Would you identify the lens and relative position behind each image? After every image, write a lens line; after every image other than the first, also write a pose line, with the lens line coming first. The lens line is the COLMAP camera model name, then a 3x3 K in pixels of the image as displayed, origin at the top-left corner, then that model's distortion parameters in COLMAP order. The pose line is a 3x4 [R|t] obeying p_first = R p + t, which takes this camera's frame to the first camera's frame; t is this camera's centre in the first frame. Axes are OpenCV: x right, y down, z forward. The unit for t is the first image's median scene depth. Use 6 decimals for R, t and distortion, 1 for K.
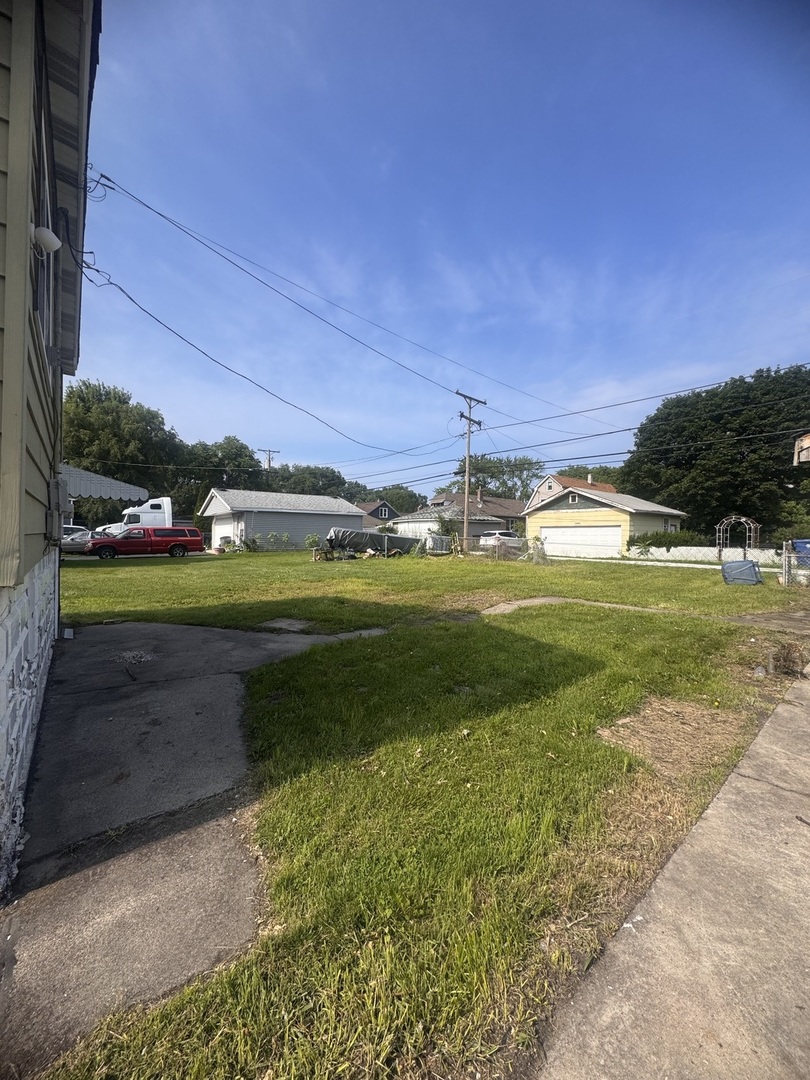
lens RADIAL K [[432.6, 0, 408.5], [0, 432.6, 539.8], [0, 0, 1]] dist [-0.002777, -0.000198]
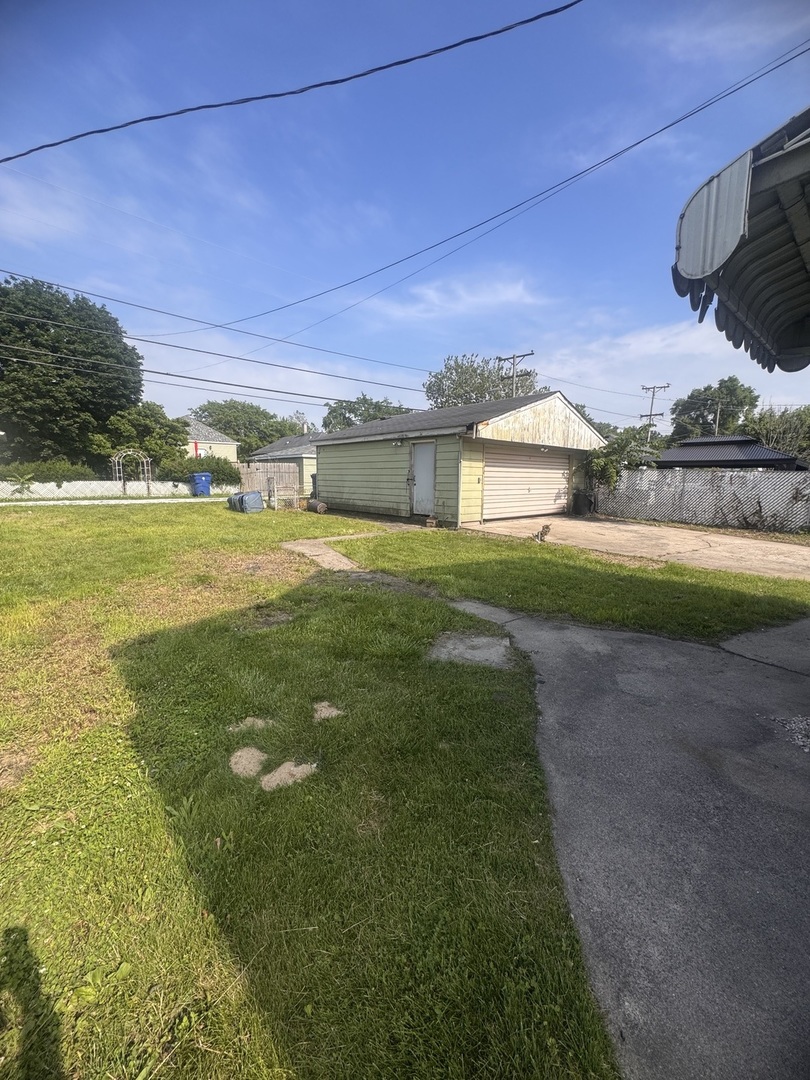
lens RADIAL K [[432.6, 0, 404.6], [0, 432.6, 539.2], [0, 0, 1]] dist [-0.002777, -0.000198]
pose [[-0.076139, -0.154568, 0.985044, -0.600628], [-0.008430, 0.987976, 0.154377, -0.017293], [-0.997062, 0.003450, -0.076527, 0.866380]]
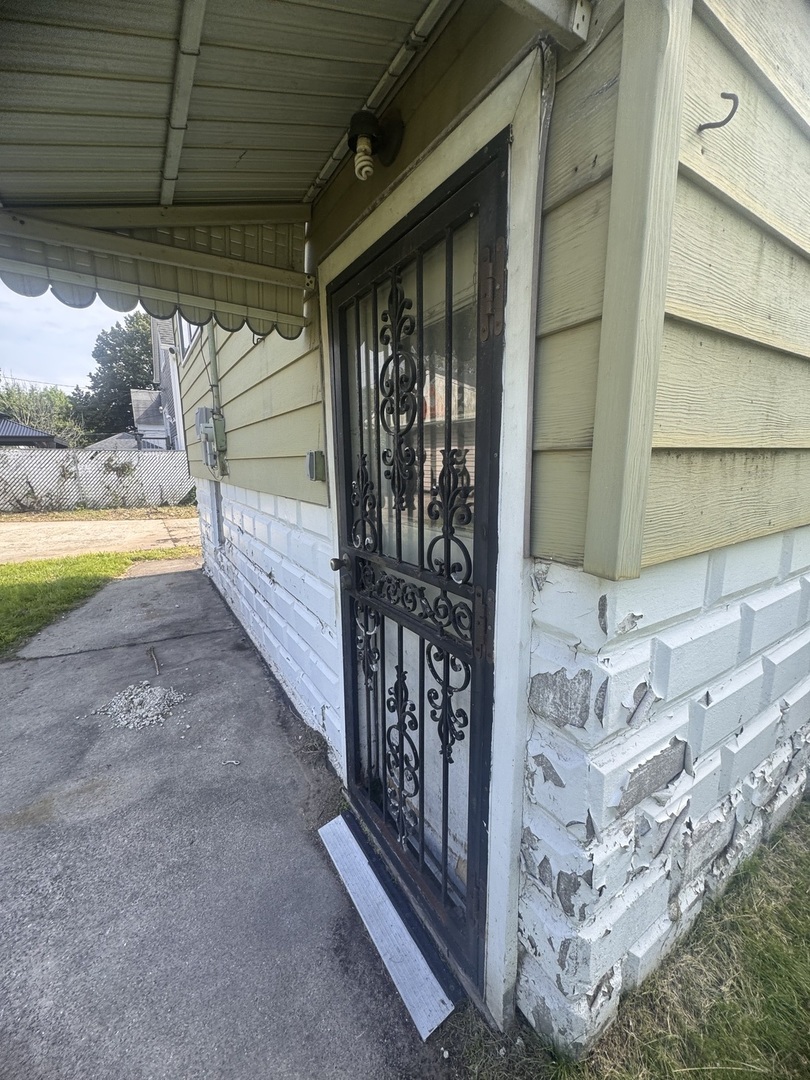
lens RADIAL K [[432.6, 0, 407.7], [0, 432.6, 538.8], [0, 0, 1]] dist [-0.002777, -0.000198]
pose [[-0.995191, -0.021428, 0.095577, -0.565520], [-0.003154, 0.982283, 0.187378, -0.010446], [-0.097899, 0.186175, -0.977627, 0.815435]]
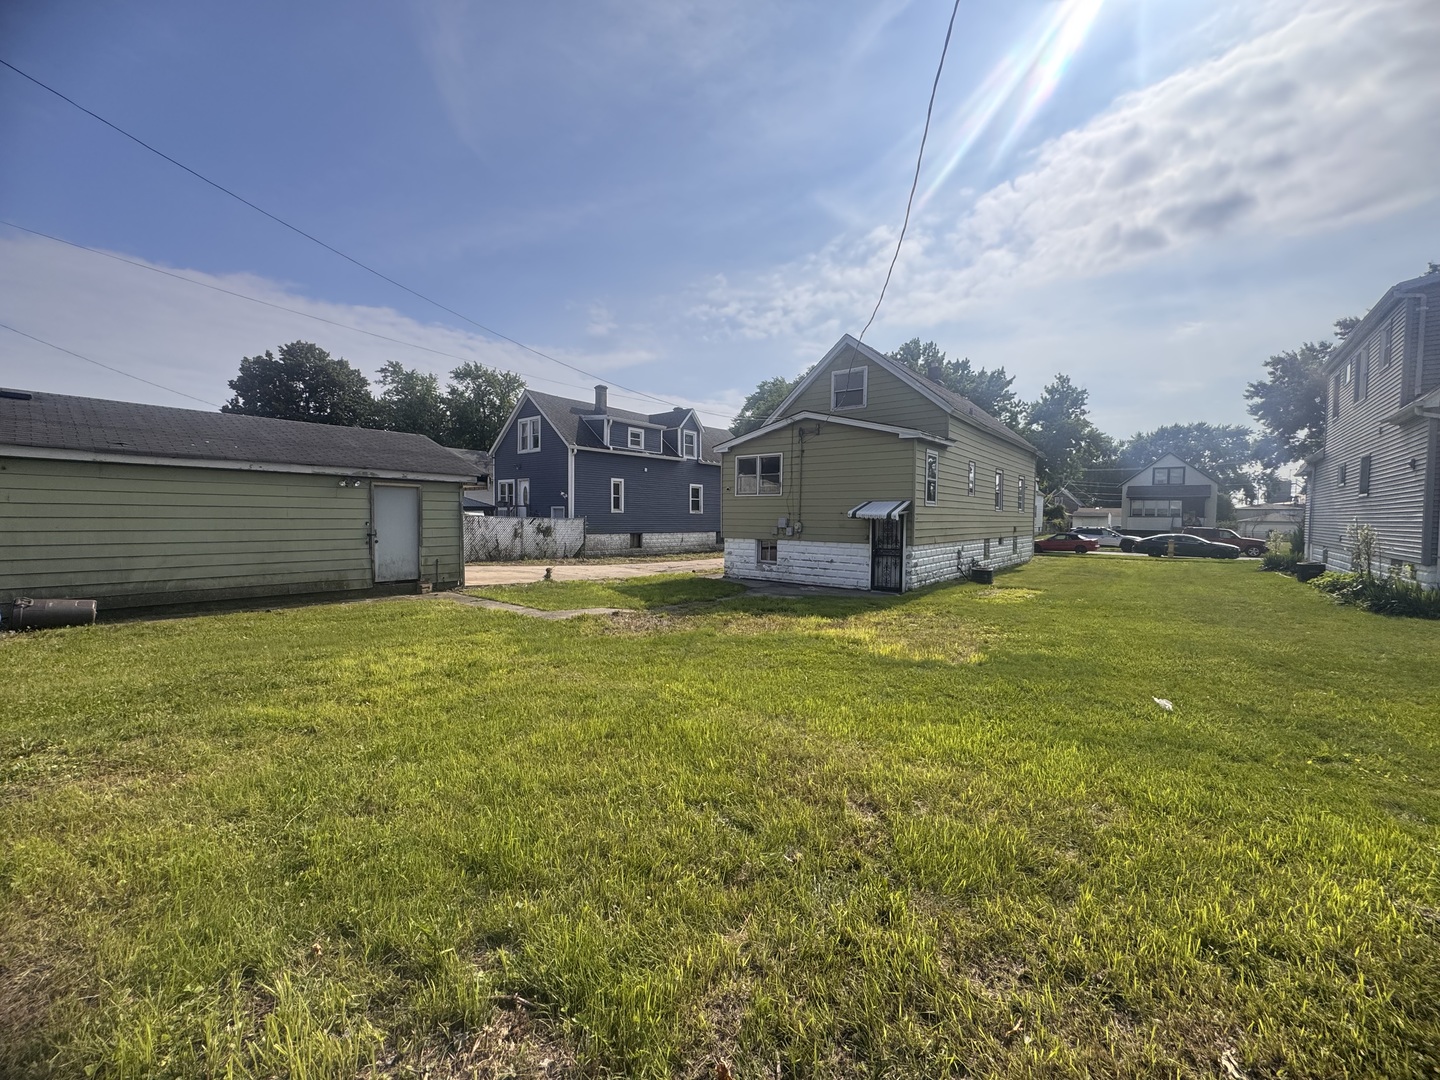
lens RADIAL K [[576.8, 0, 715.6], [0, 576.8, 540.1], [0, 0, 1]] dist [-0.002777, -0.000198]
pose [[-0.972294, -0.017348, -0.233118, 0.276257], [-0.028077, 0.998690, 0.042787, -0.056127], [0.232070, 0.048147, -0.971507, 2.108997]]
